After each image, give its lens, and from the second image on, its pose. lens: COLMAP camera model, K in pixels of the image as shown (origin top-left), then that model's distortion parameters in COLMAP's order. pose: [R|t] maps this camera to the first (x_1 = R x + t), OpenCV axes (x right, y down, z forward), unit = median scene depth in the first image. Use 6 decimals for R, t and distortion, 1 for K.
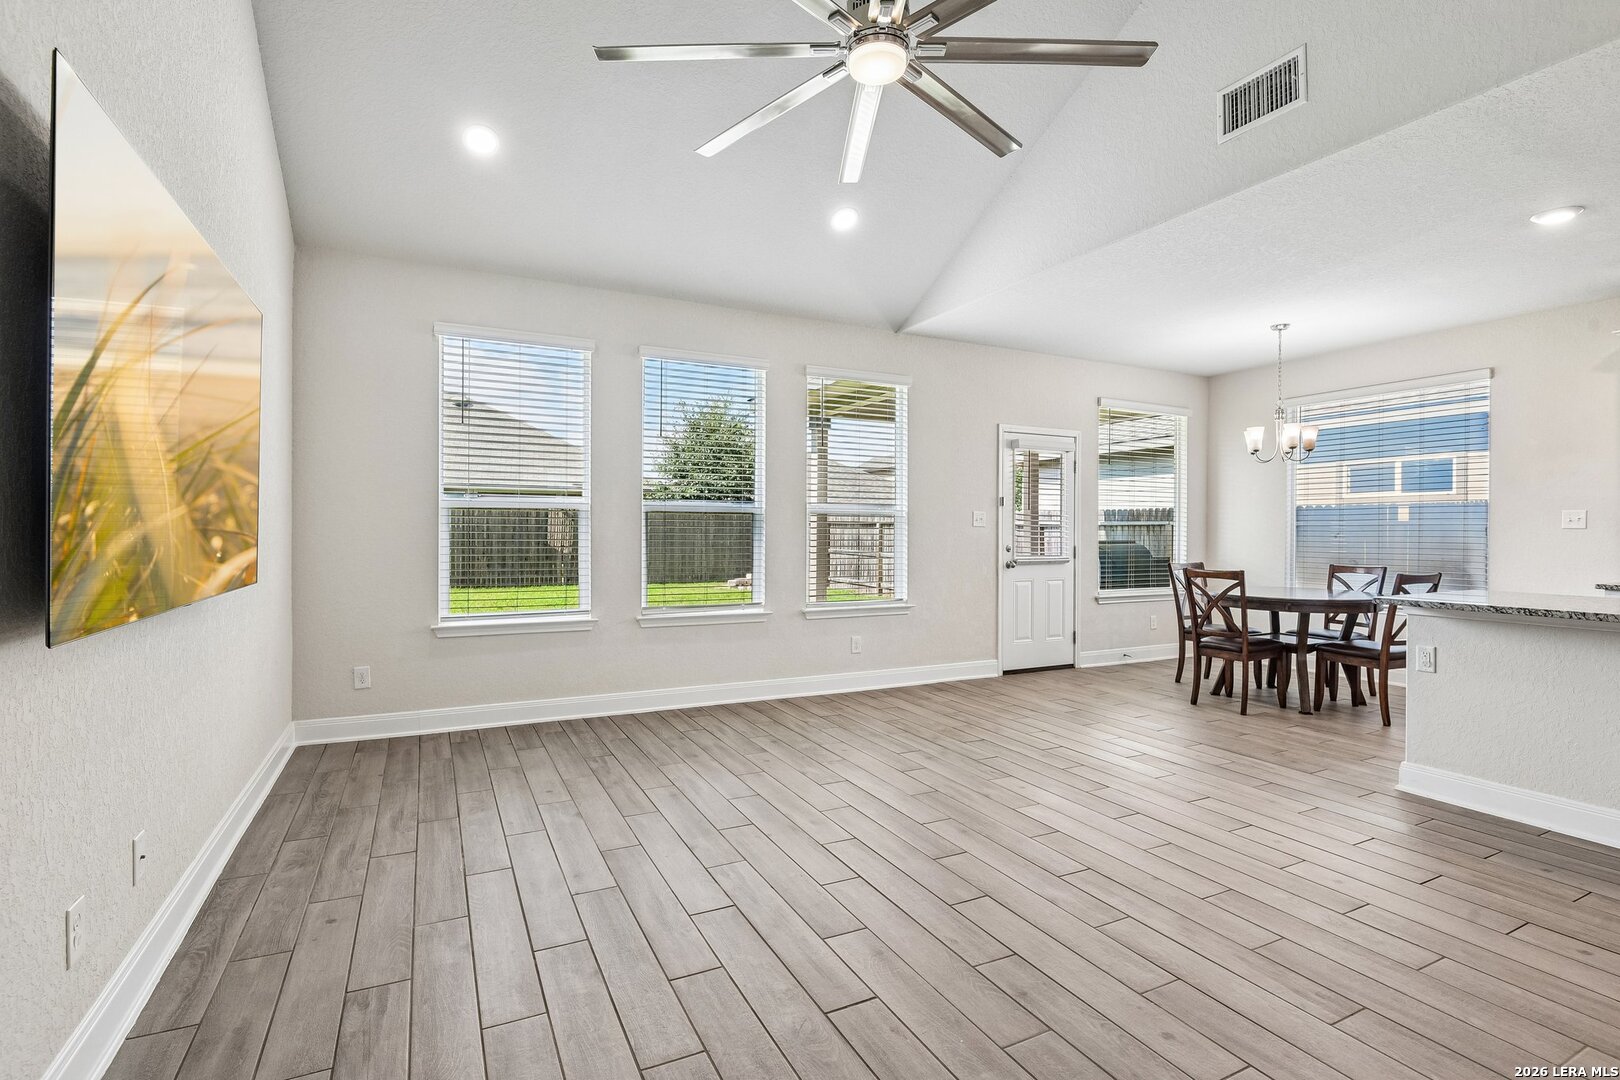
lens RADIAL K [[775.2, 0, 811.8], [0, 775.2, 533.5], [0, 0, 1]] dist [0.001172, -0.009934]
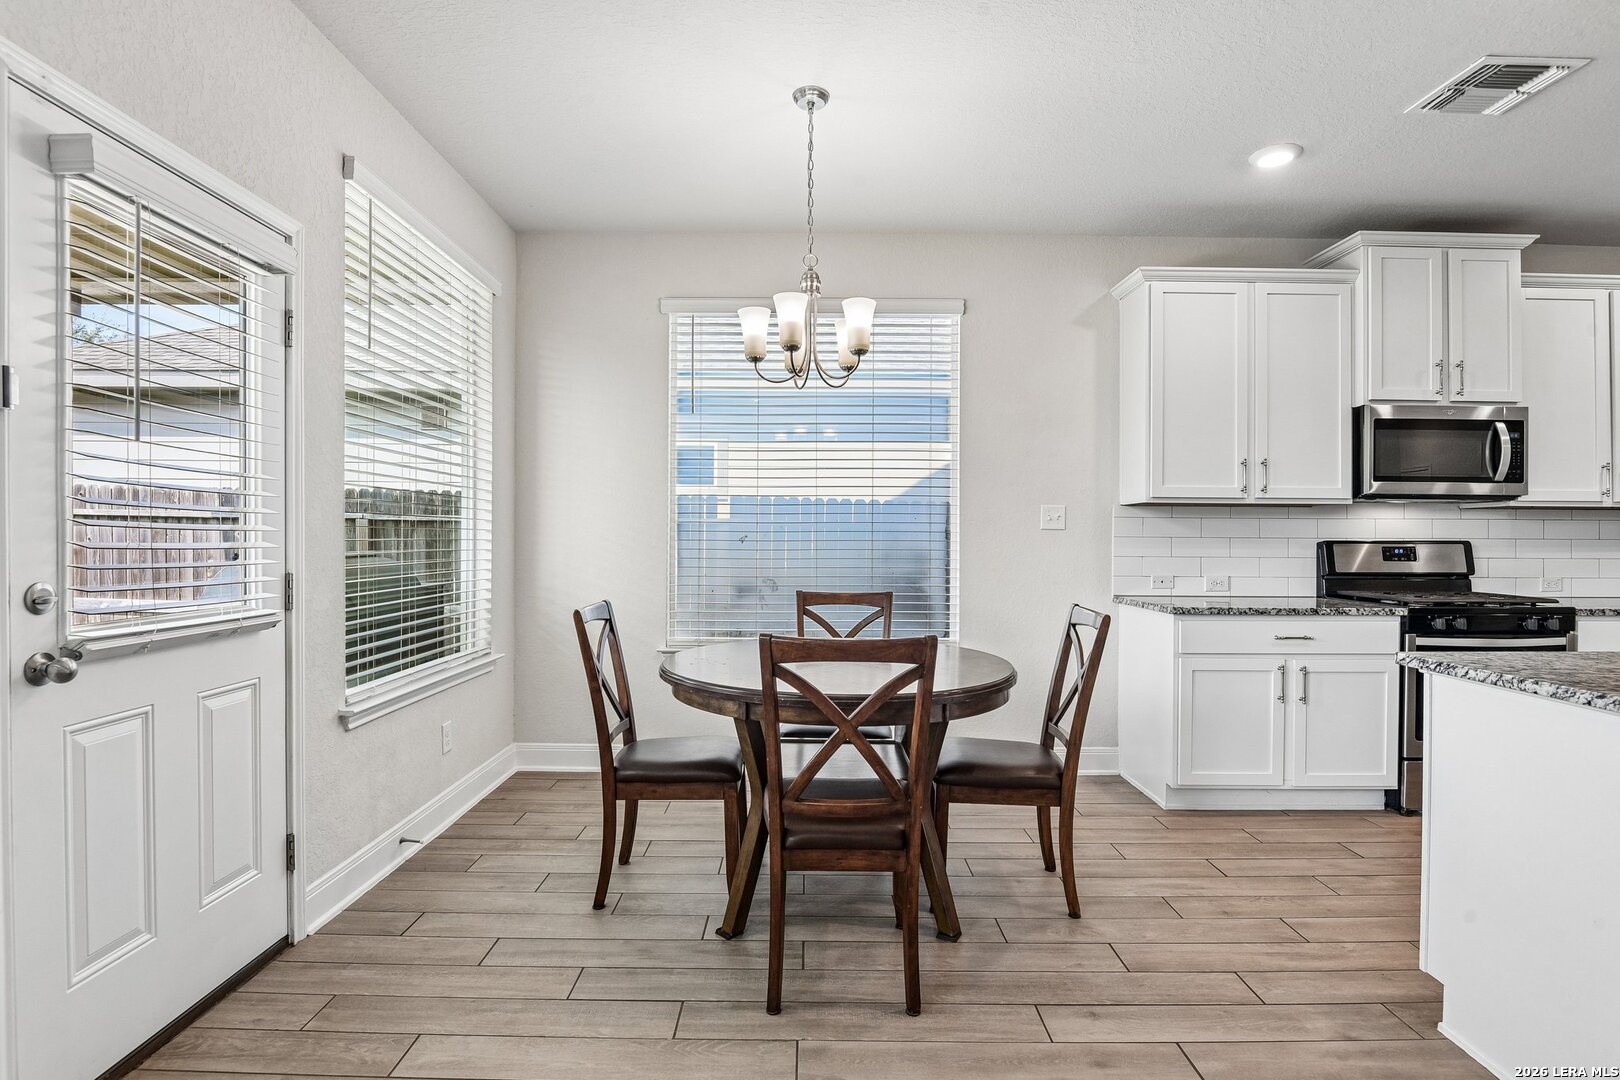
lens RADIAL K [[806.9, 0, 804.1], [0, 806.9, 544.5], [0, 0, 1]] dist [-0.010651, -0.008627]
pose [[0.463141, -0.009043, 0.886238, 0.168611], [-0.001687, 0.999937, 0.011085, 0.000395], [-0.886283, -0.006629, 0.463097, 0.770837]]
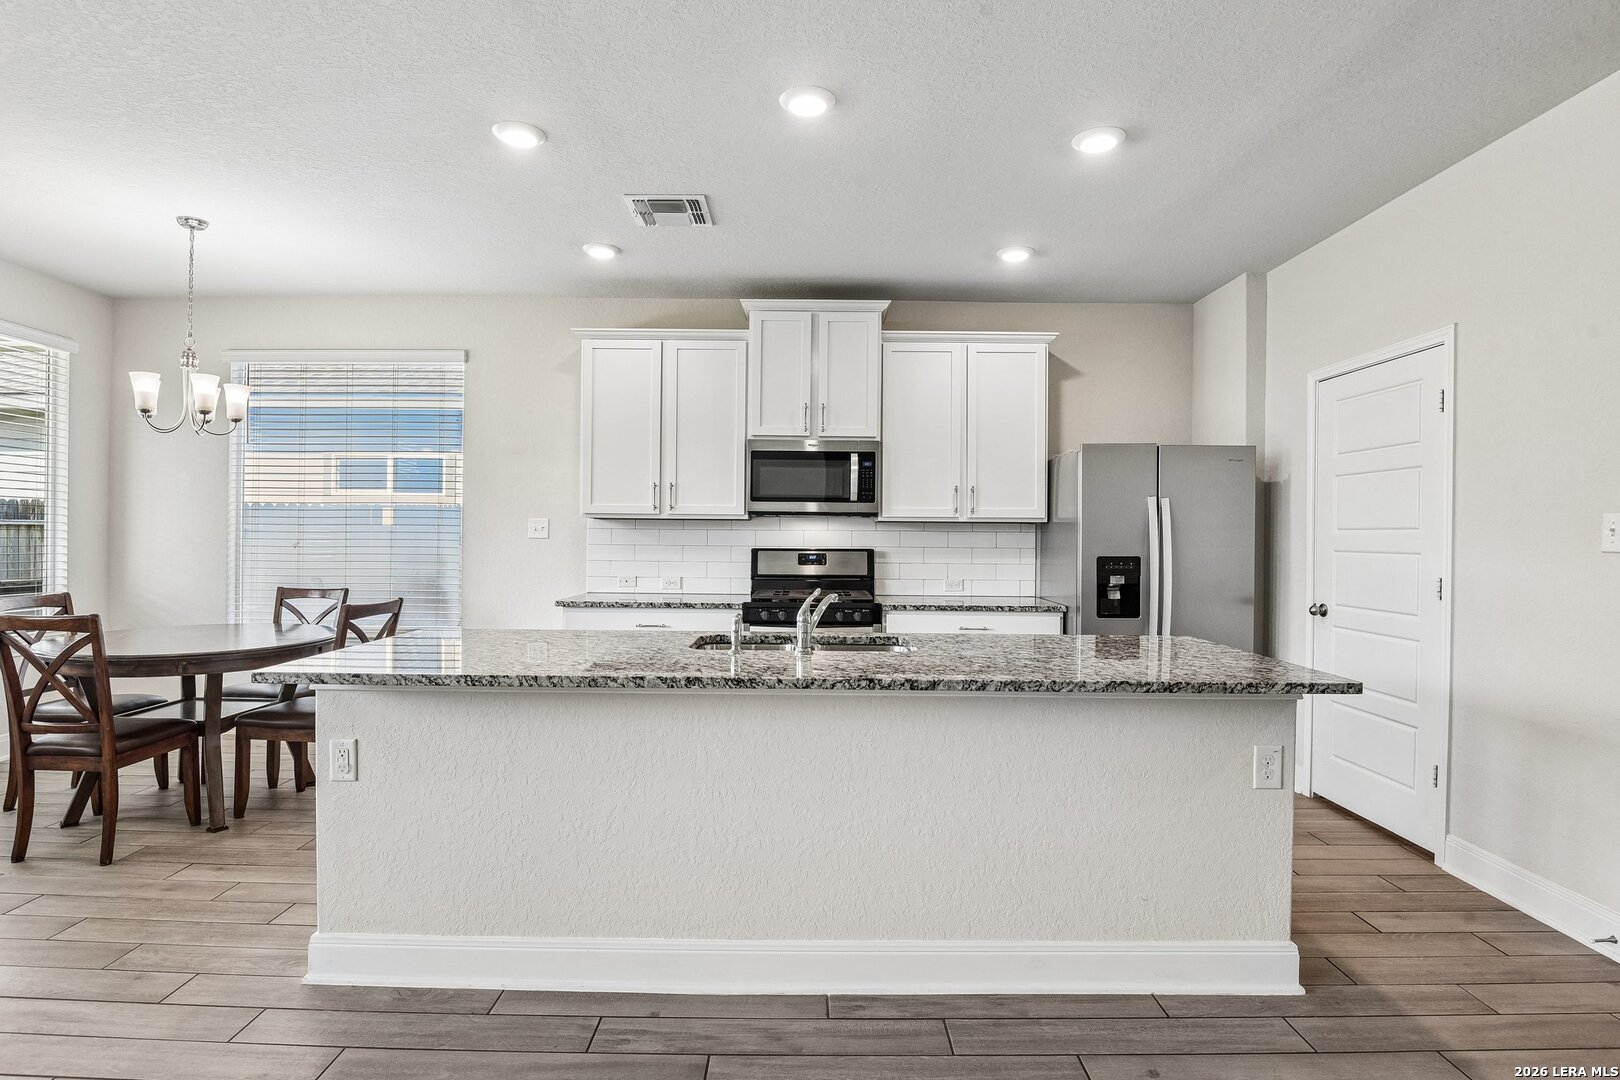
lens RADIAL K [[824.9, 0, 806.6], [0, 824.9, 547.6], [0, 0, 1]] dist [-0.004700, -0.020840]
pose [[0.468878, -0.013619, 0.883158, 0.246898], [-0.004443, 0.999832, 0.017777, -0.012554], [-0.883252, -0.012259, 0.468739, 0.232752]]
